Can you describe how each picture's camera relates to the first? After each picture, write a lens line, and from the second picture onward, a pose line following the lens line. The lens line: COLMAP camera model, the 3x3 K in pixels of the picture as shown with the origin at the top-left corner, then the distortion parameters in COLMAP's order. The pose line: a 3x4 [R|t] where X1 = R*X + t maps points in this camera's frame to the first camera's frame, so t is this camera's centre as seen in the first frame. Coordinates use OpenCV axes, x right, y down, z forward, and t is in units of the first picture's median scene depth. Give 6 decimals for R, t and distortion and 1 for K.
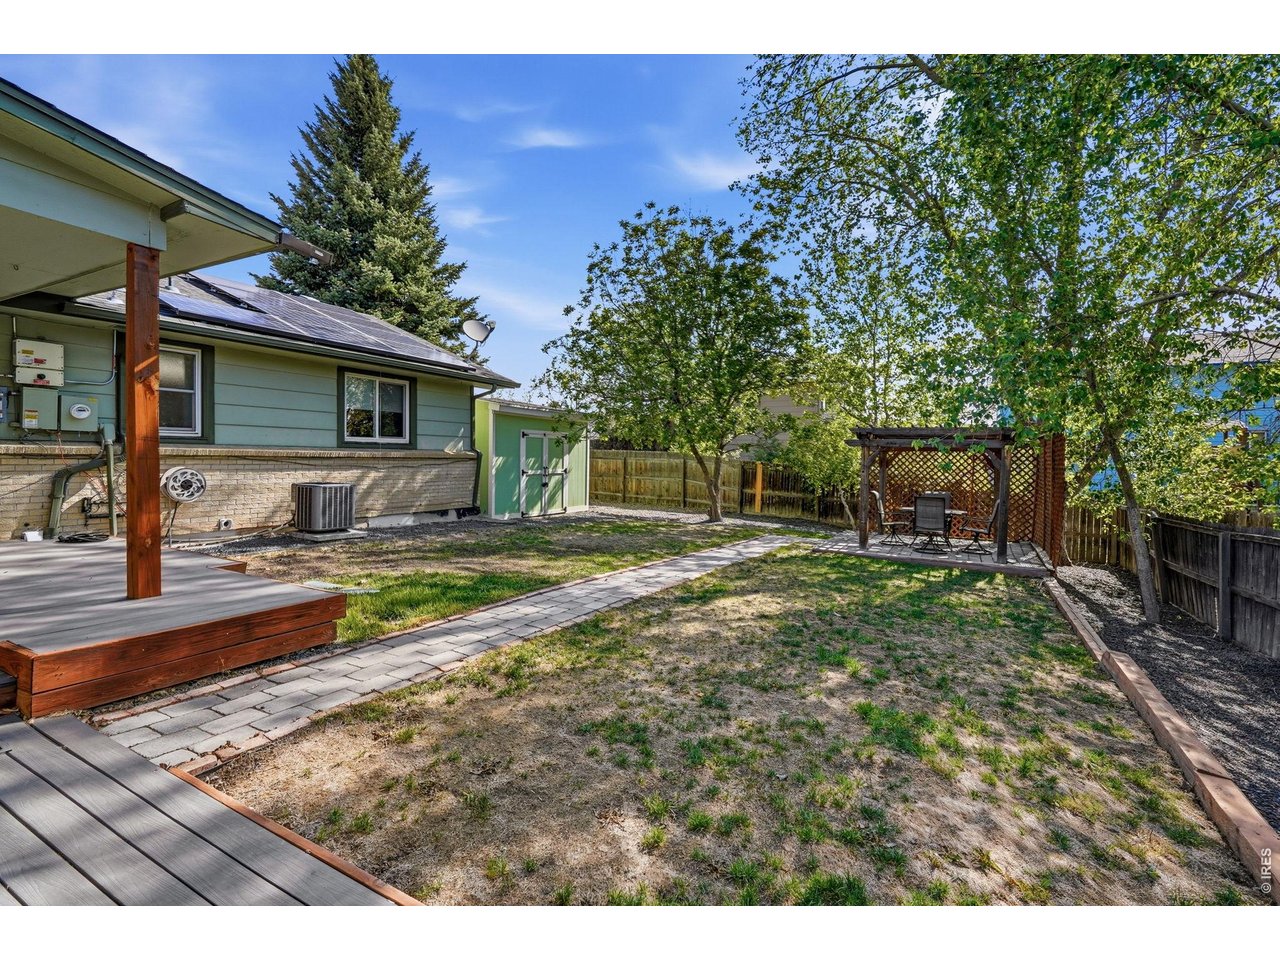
lens RADIAL K [[583.9, 0, 635.2], [0, 583.9, 463.8], [0, 0, 1]] dist [-0.000775, 0.000197]
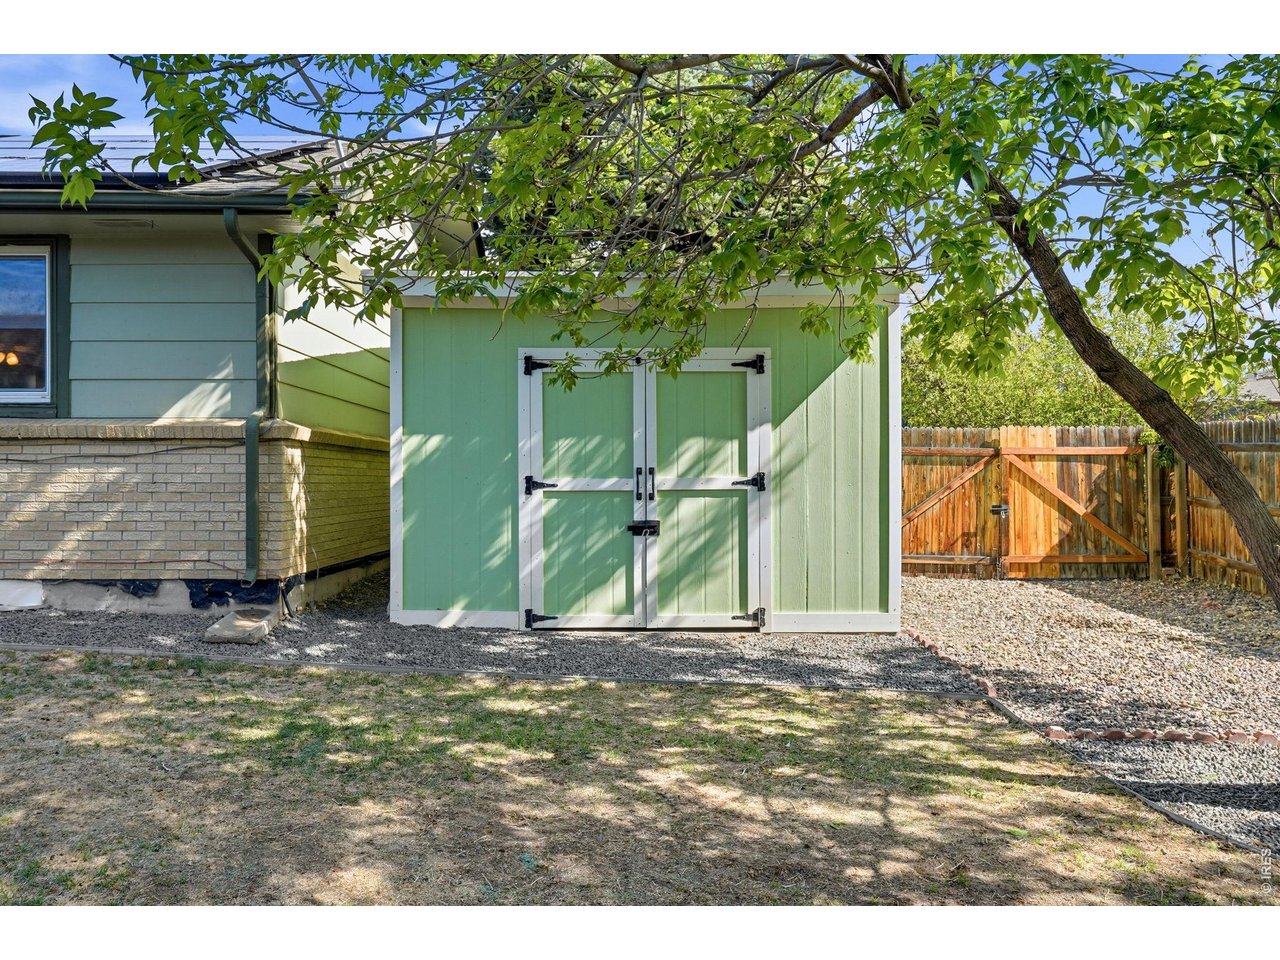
lens RADIAL K [[1014.2, 0, 640.0], [0, 1014.2, 480.0], [0, 0, 1]] dist [0.000659, 0.001642]
pose [[0.497117, -0.013529, -0.867578, 0.644341], [-0.002286, 0.999855, -0.016902, 0.045443], [0.867680, 0.010386, 0.497014, 1.619669]]
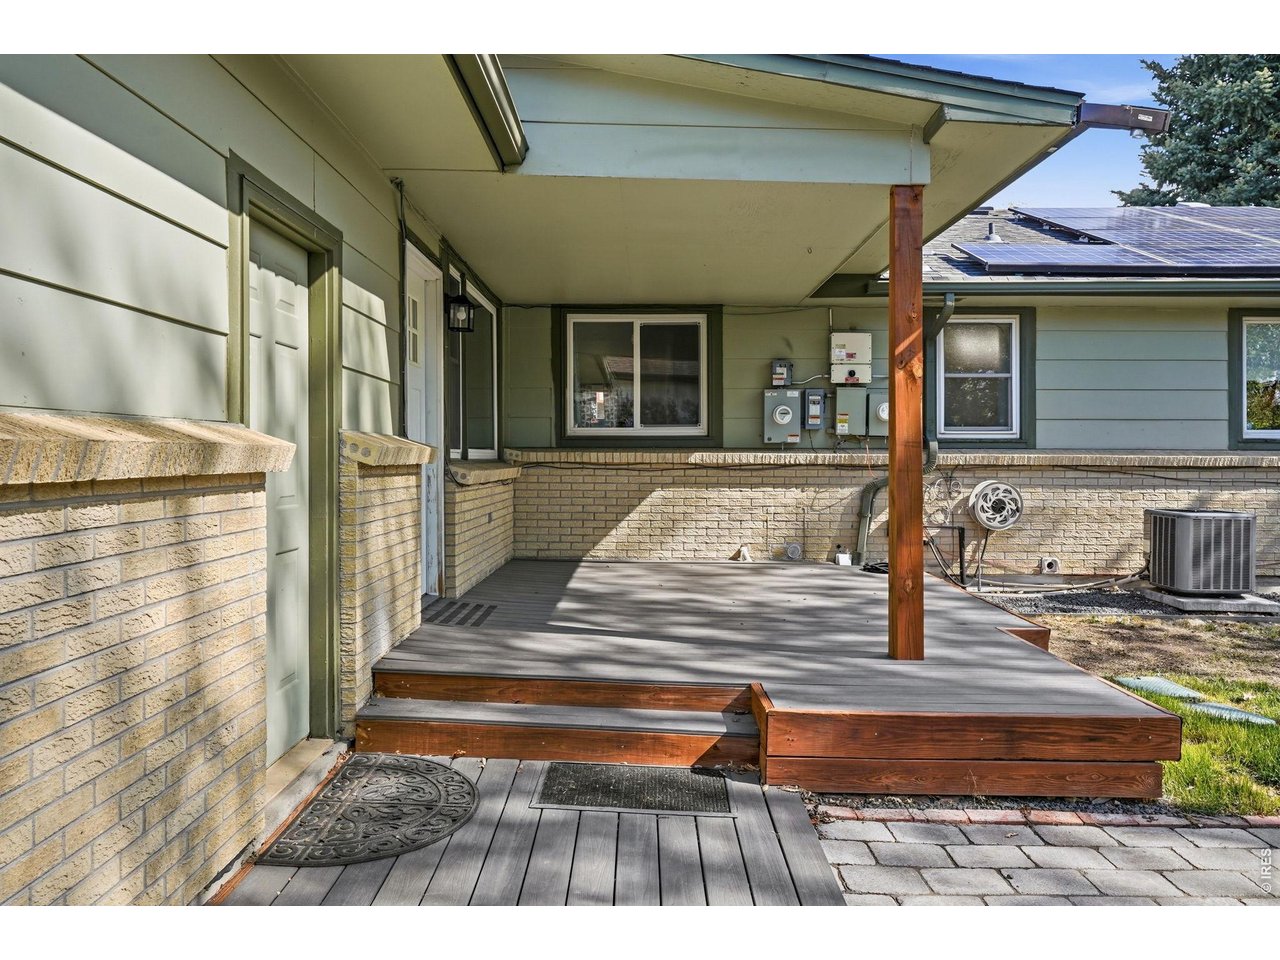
lens RADIAL K [[918.8, 0, 637.5], [0, 918.8, 460.6], [0, 0, 1]] dist [-0.003769, 0.002244]
pose [[0.474597, -0.008943, -0.880158, 0.013160], [-0.005718, 0.999896, -0.013243, -0.002366], [0.880185, 0.011317, 0.474497, 0.083683]]
